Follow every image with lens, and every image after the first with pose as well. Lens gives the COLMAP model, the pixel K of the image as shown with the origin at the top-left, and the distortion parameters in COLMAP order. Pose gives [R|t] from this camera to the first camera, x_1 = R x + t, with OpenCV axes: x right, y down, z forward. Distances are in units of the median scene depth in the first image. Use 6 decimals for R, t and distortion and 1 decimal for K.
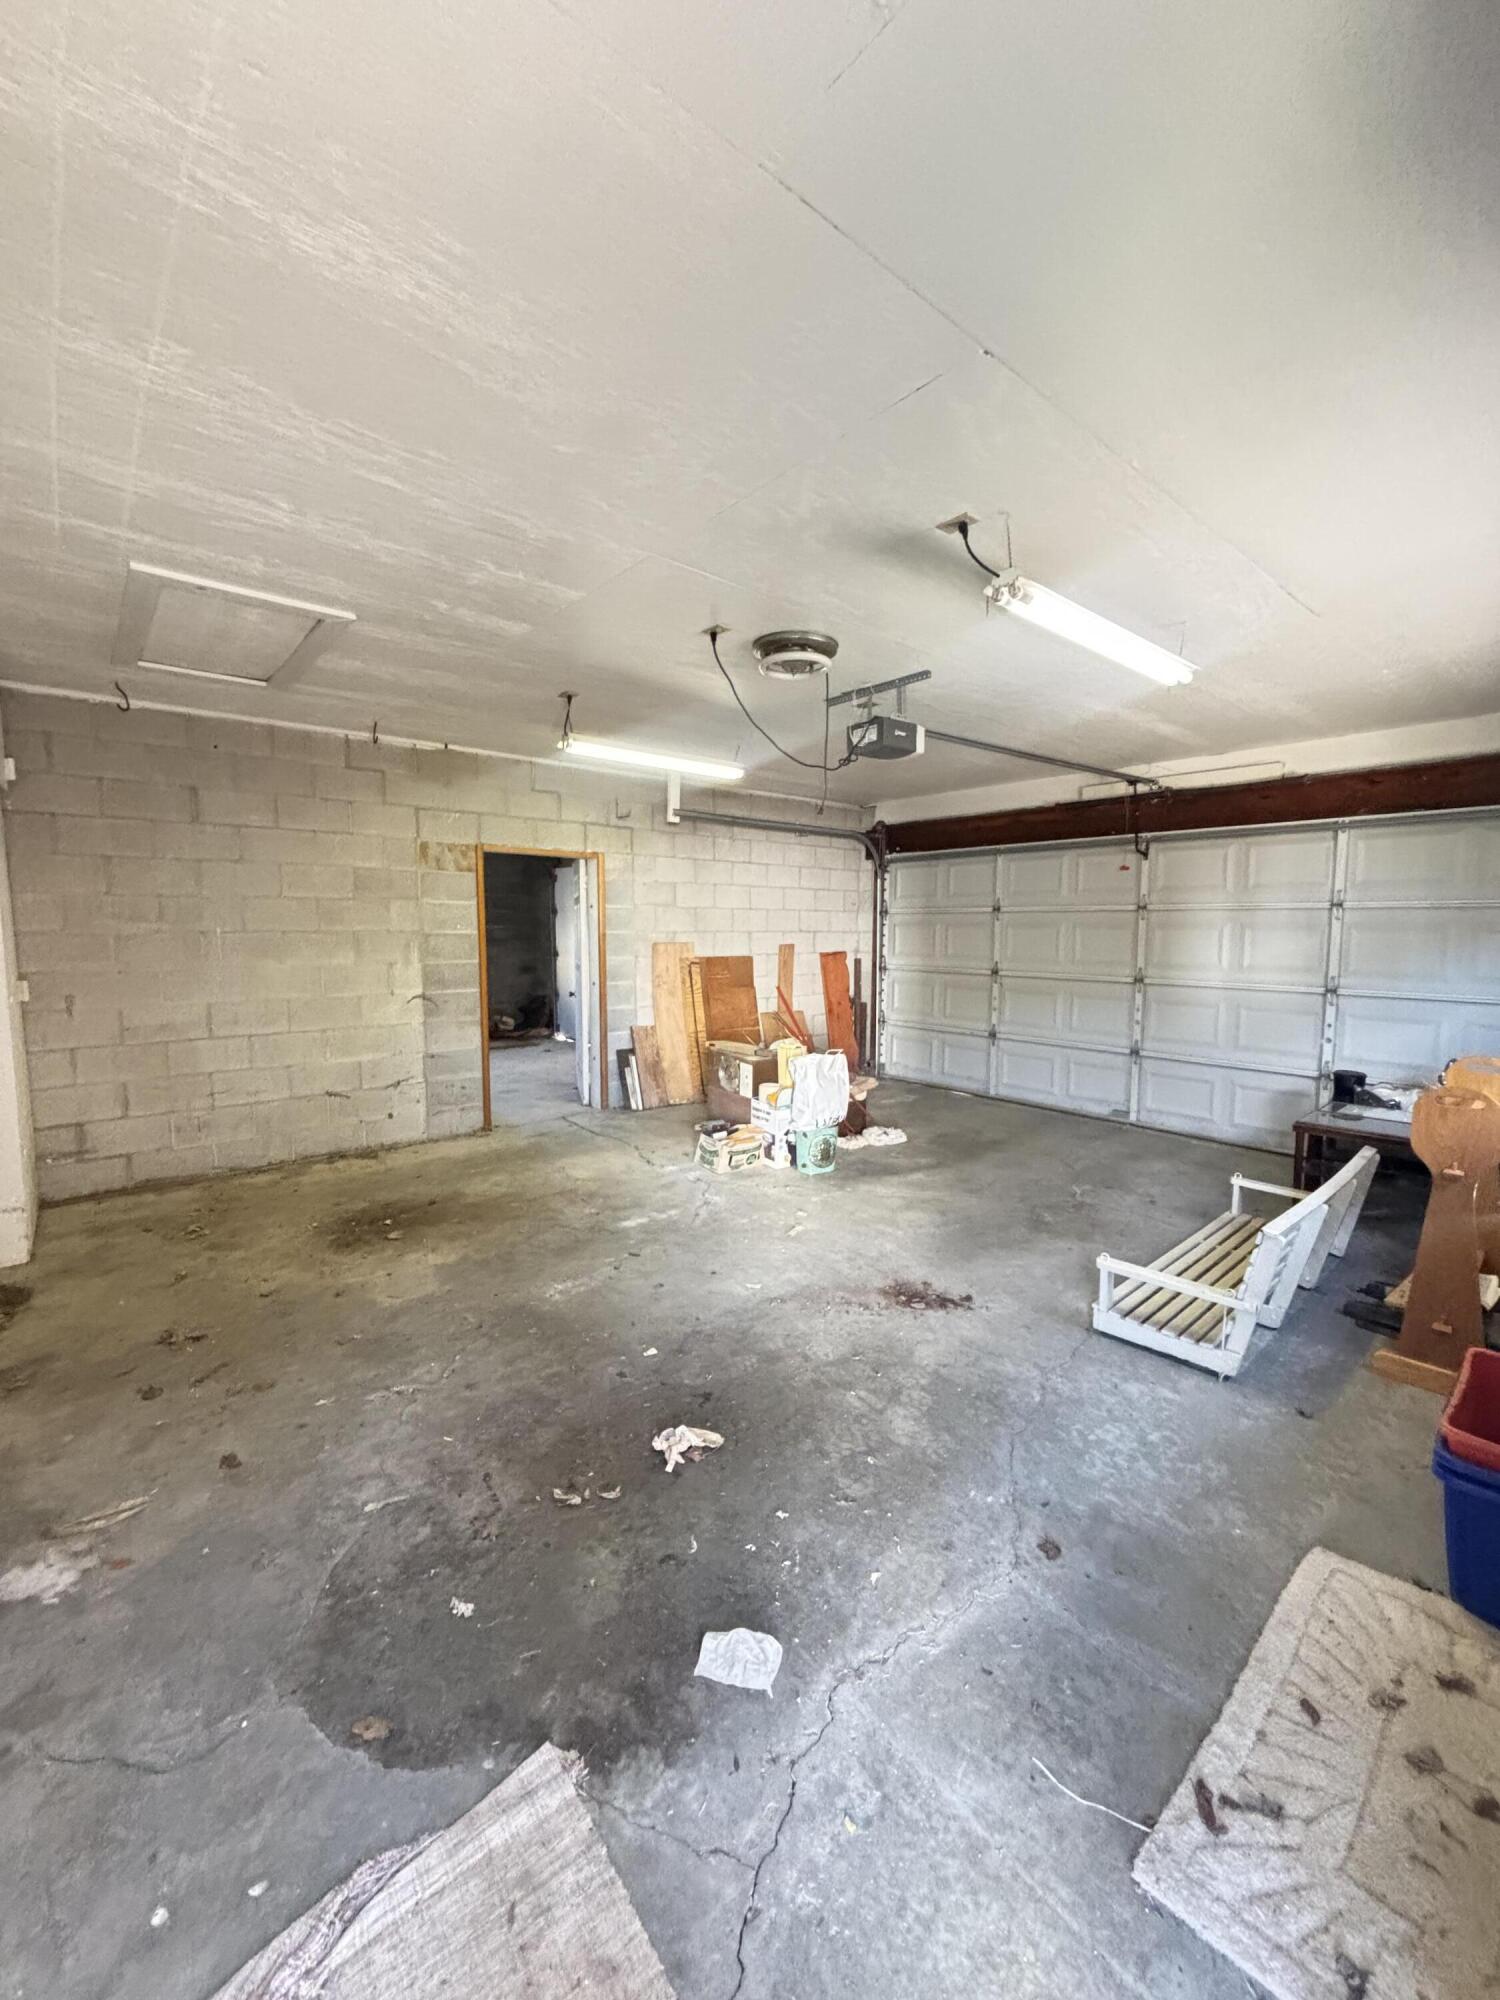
lens RADIAL K [[809.2, 0, 754.8], [0, 809.2, 997.7], [0, 0, 1]] dist [0.000227, -0.001133]
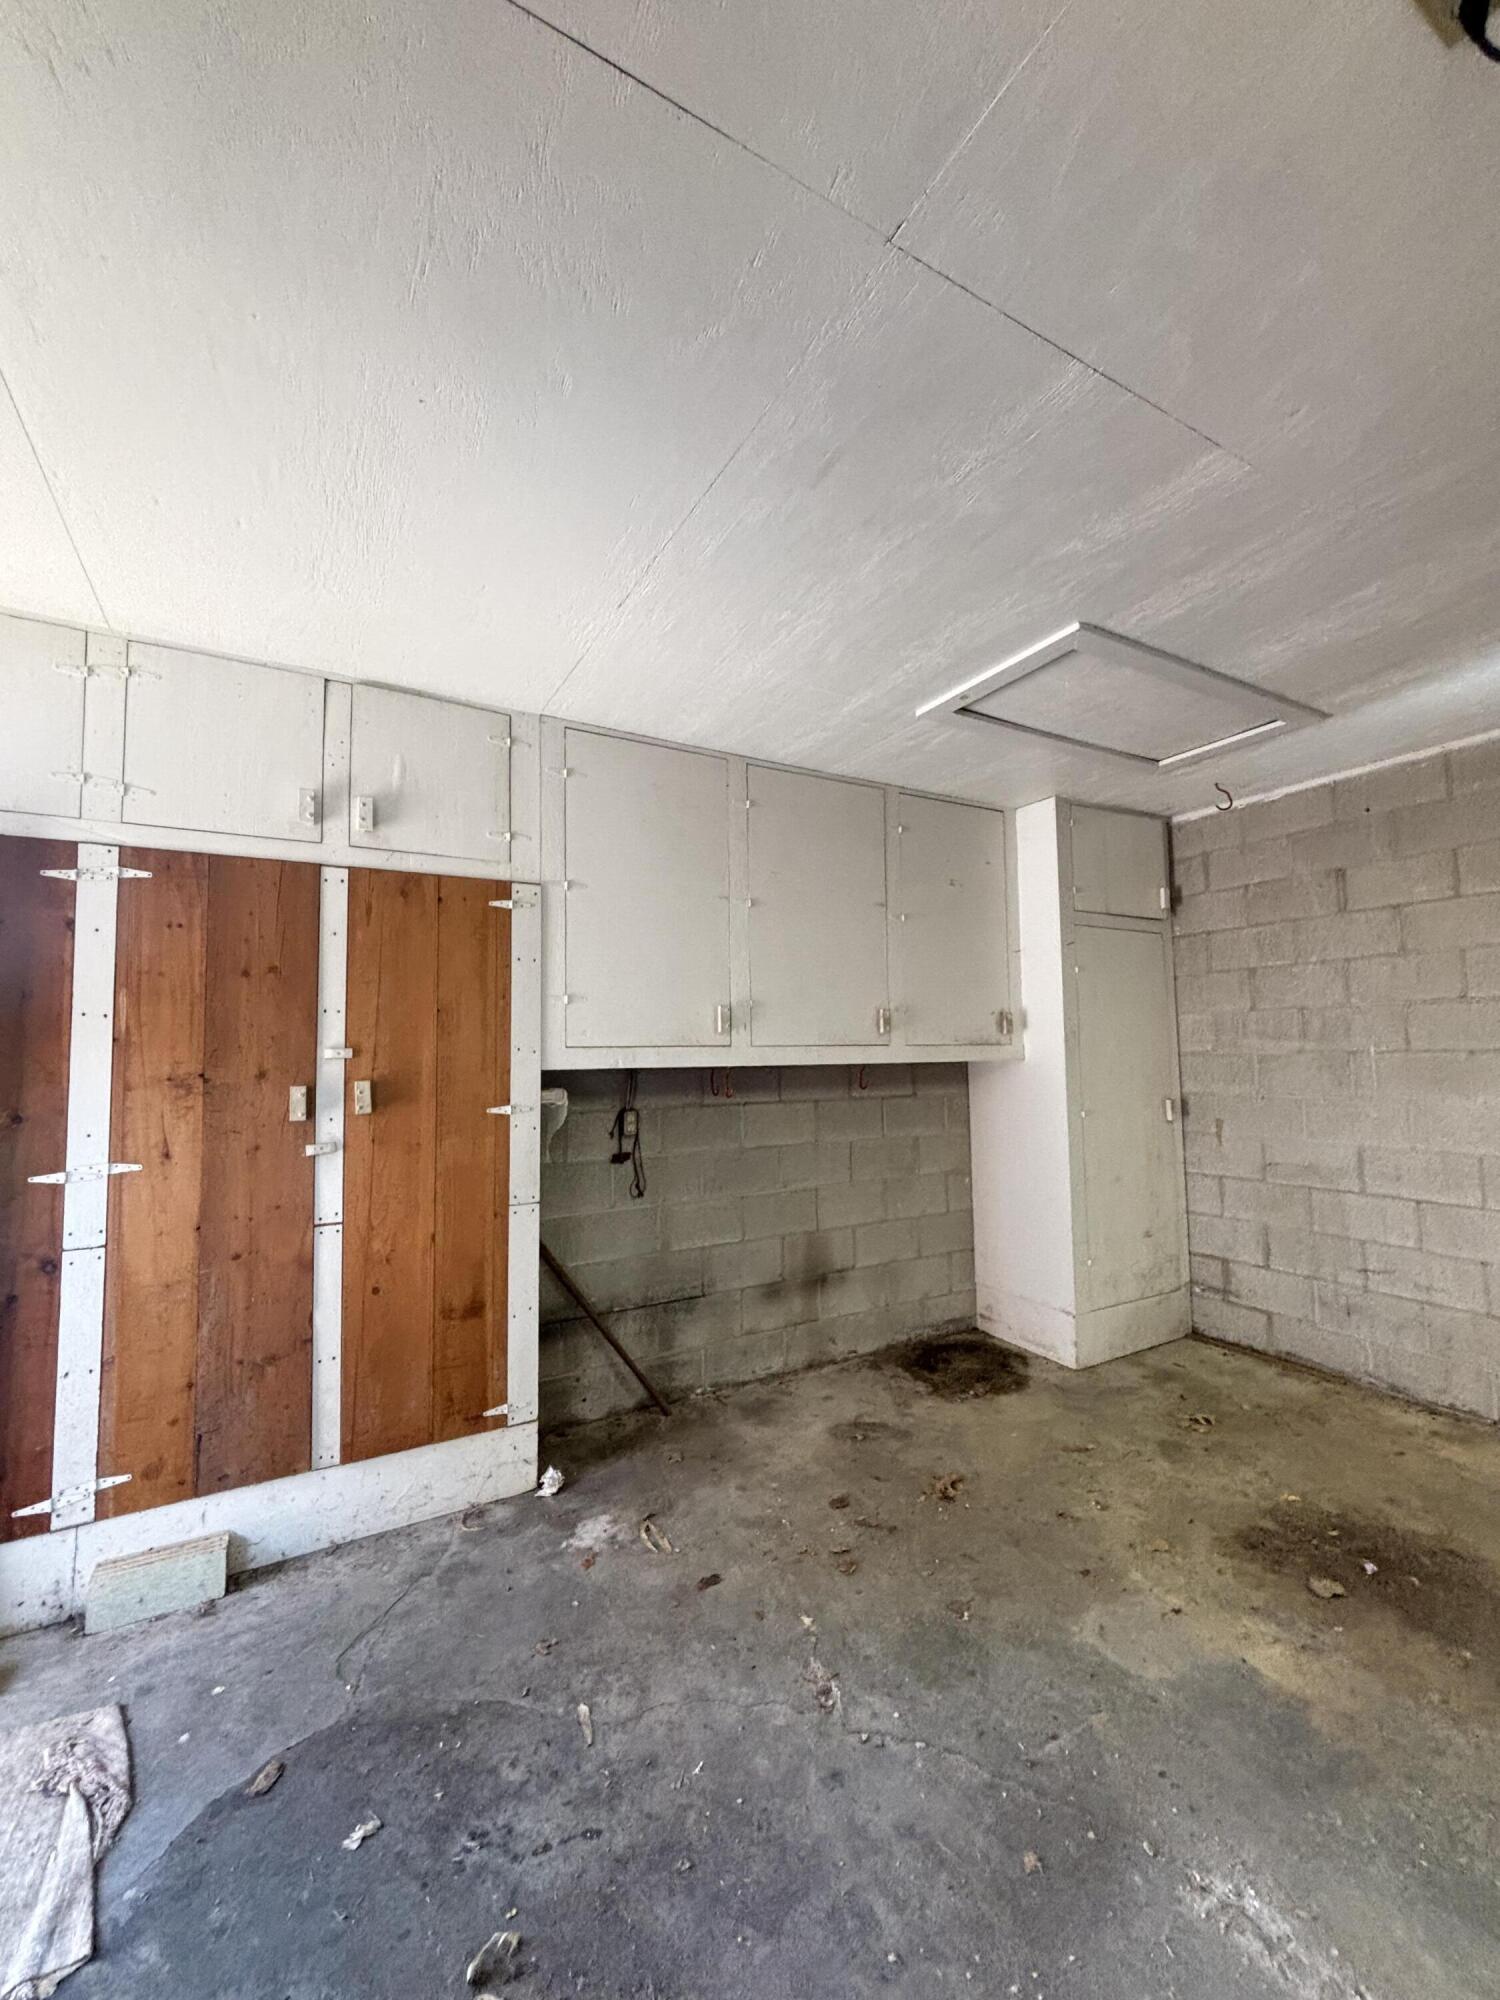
lens RADIAL K [[809.2, 0, 754.8], [0, 809.2, 997.7], [0, 0, 1]] dist [0.000227, -0.001133]
pose [[-0.184850, -0.069623, -0.980297, 0.215992], [-0.081399, 0.995145, -0.055329, -0.053189], [0.979390, 0.069568, -0.189620, 0.710644]]
